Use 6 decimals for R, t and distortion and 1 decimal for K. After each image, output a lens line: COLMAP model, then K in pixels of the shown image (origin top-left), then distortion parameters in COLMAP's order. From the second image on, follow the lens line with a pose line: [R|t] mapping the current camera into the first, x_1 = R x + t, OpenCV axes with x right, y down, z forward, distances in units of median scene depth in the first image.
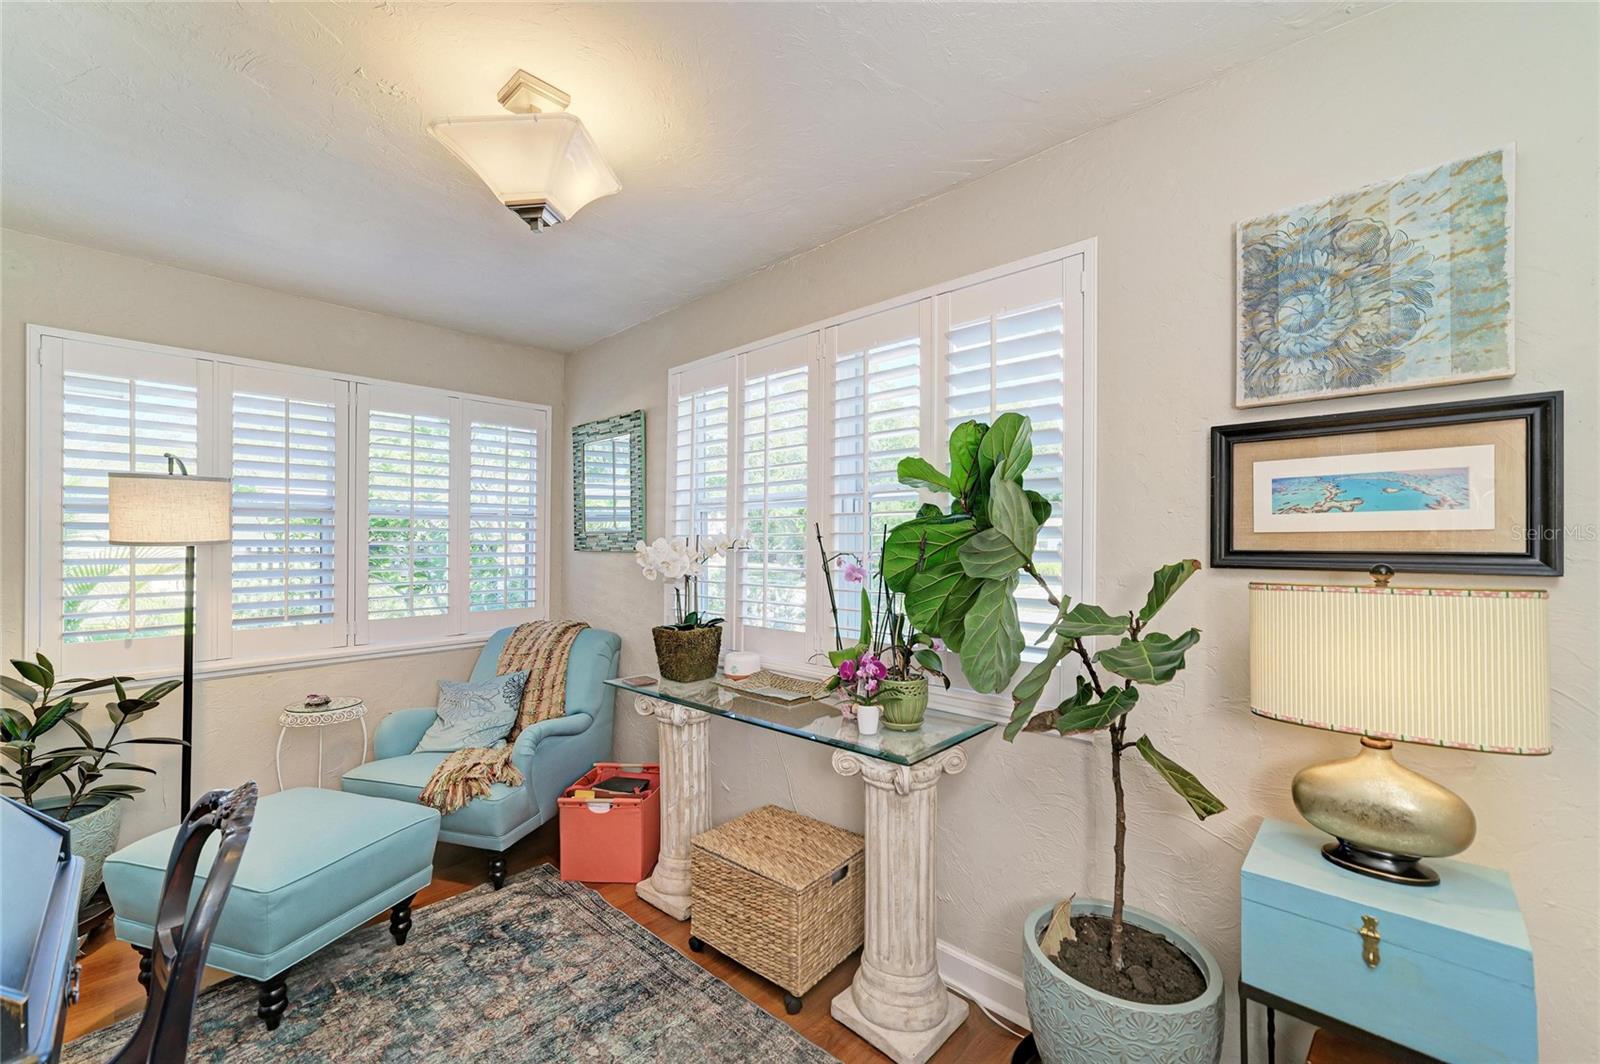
lens RADIAL K [[640.0, 0, 803.3], [0, 640.0, 539.9], [0, 0, 1]] dist [-0.000779, 0.000535]
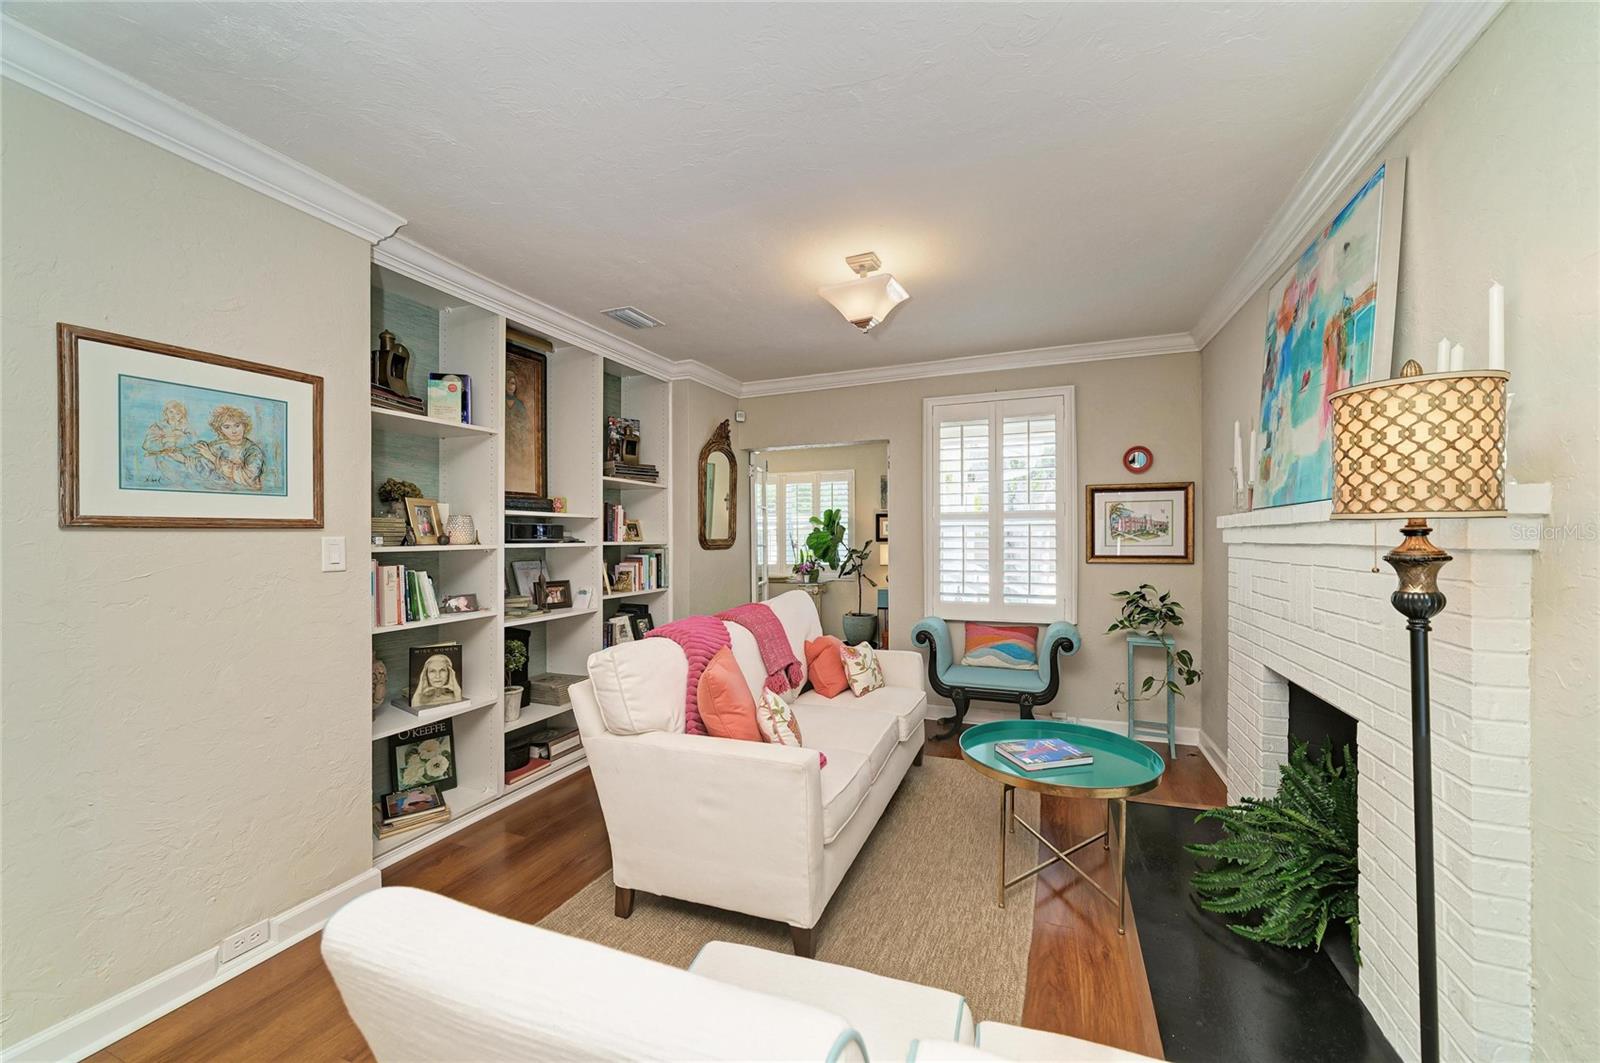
lens RADIAL K [[607.2, 0, 805.2], [0, 607.2, 537.9], [0, 0, 1]] dist [-0.013884, 0.000544]
pose [[0.933110, -0.009945, 0.359452, -1.124984], [0.006904, 0.999929, 0.009744, -0.025553], [-0.359524, -0.006610, 0.933113, -2.292925]]
